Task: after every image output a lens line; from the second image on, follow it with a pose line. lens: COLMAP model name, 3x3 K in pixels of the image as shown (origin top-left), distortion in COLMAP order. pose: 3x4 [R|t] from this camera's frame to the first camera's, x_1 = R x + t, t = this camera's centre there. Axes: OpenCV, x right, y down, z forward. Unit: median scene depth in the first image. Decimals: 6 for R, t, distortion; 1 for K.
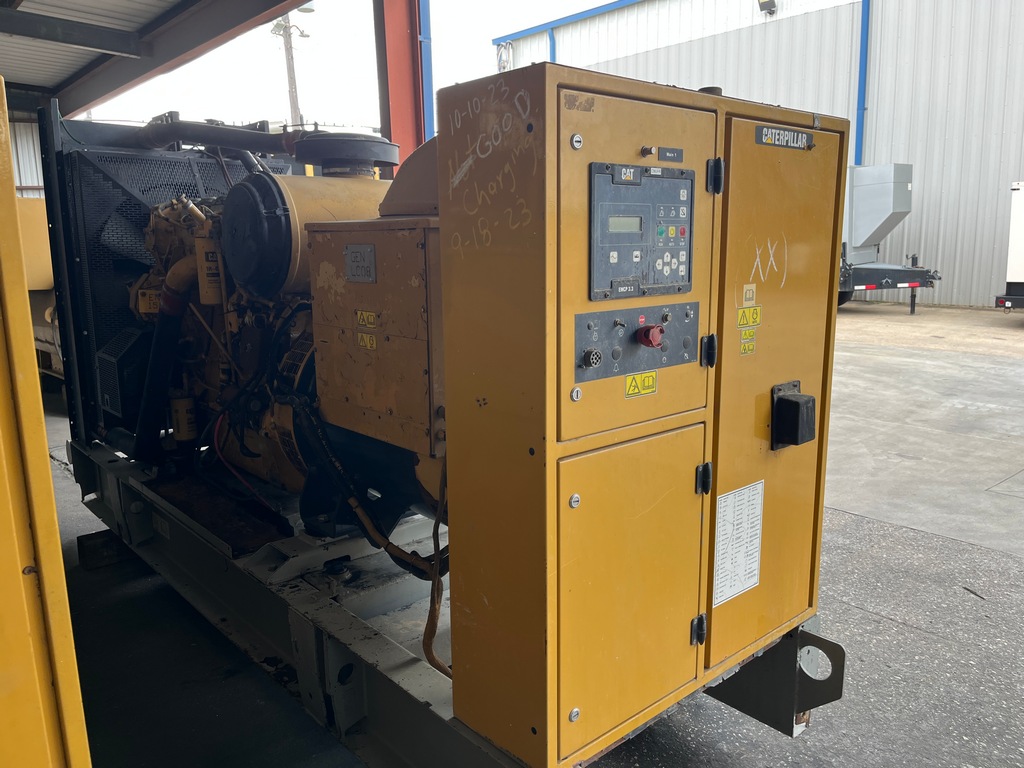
lens RADIAL K [[784.2, 0, 521.6], [0, 784.2, 386.9], [0, 0, 1]] dist [0.048672, -0.058967]
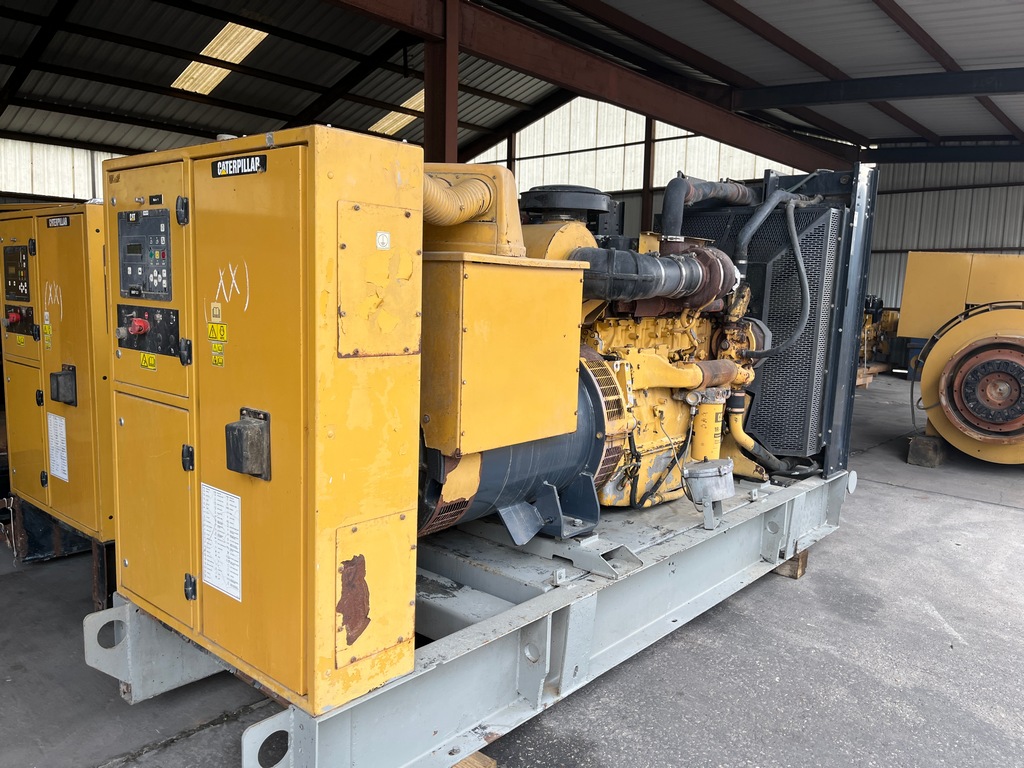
lens RADIAL K [[784.2, 0, 520.3], [0, 784.2, 387.2], [0, 0, 1]] dist [0.048672, -0.058967]
pose [[0.130209, 0.141954, -0.981272, 1.232115], [-0.215451, 0.970100, 0.111749, -0.196035], [0.967795, 0.196865, 0.156900, 1.071850]]
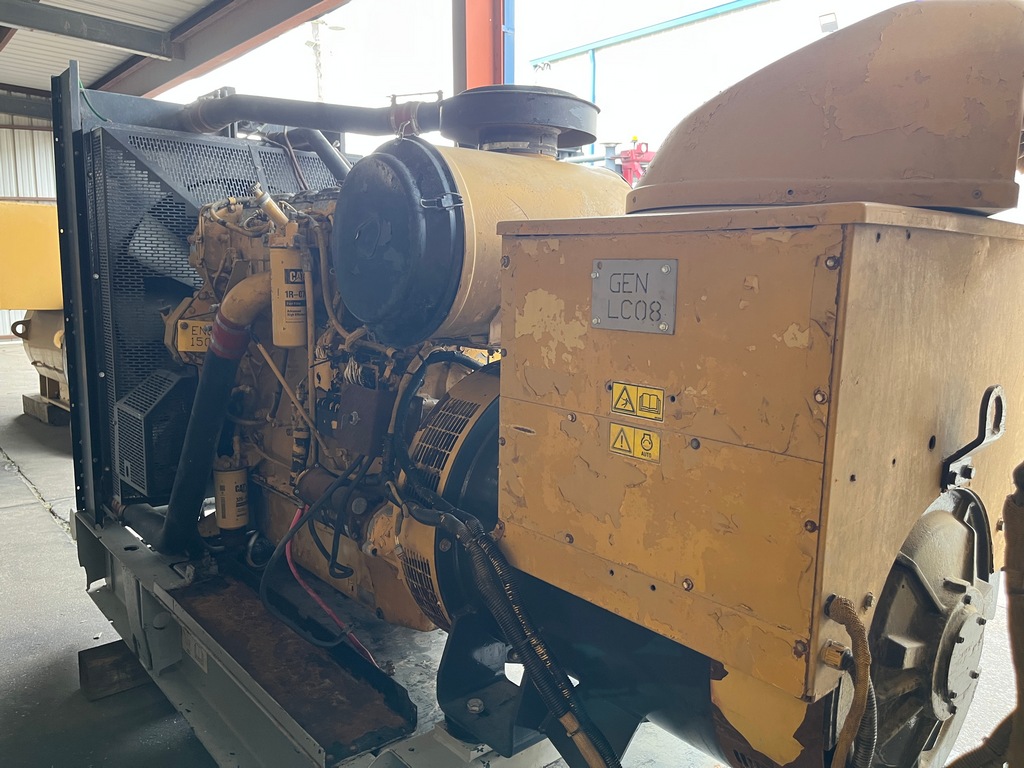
lens RADIAL K [[784.2, 0, 517.4], [0, 784.2, 388.4], [0, 0, 1]] dist [0.048672, -0.058967]
pose [[0.999547, 0.026789, -0.013749, -0.275487], [-0.027216, 0.999119, -0.031945, -0.076888], [0.012881, 0.032305, 0.999395, 0.481581]]
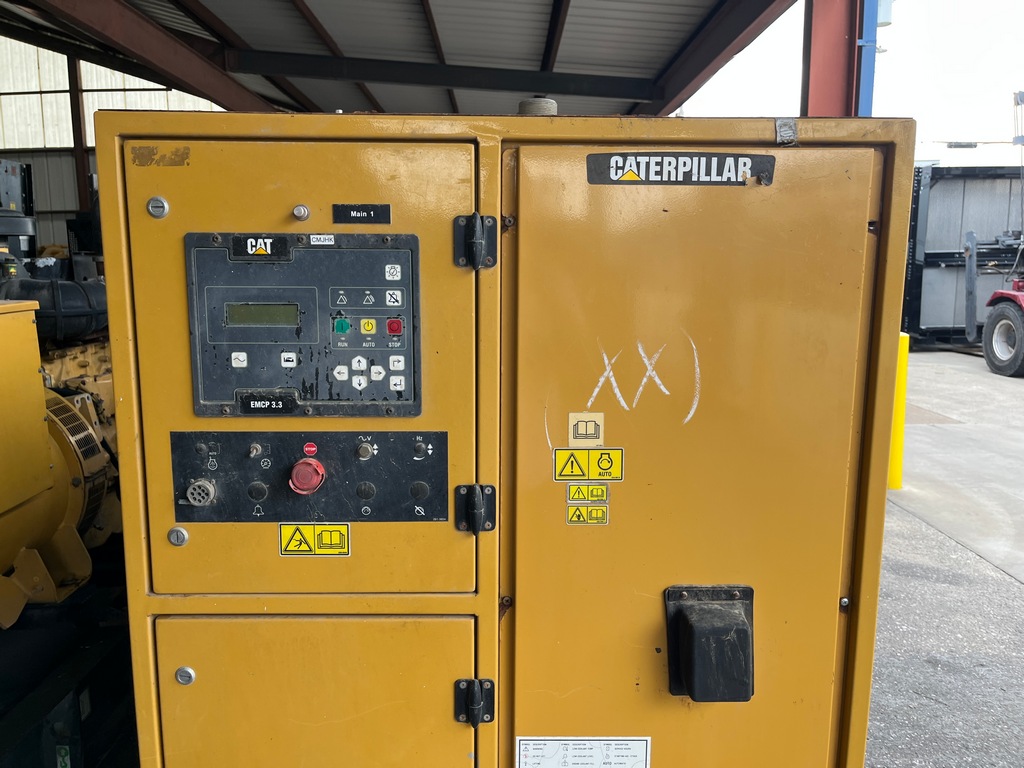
lens RADIAL K [[784.2, 0, 511.3], [0, 784.2, 383.3], [0, 0, 1]] dist [0.048672, -0.058967]
pose [[0.756314, 0.111725, -0.644598, 0.537052], [-0.133046, 0.990986, 0.015658, -0.130733], [0.640537, 0.073919, 0.764361, 0.422851]]
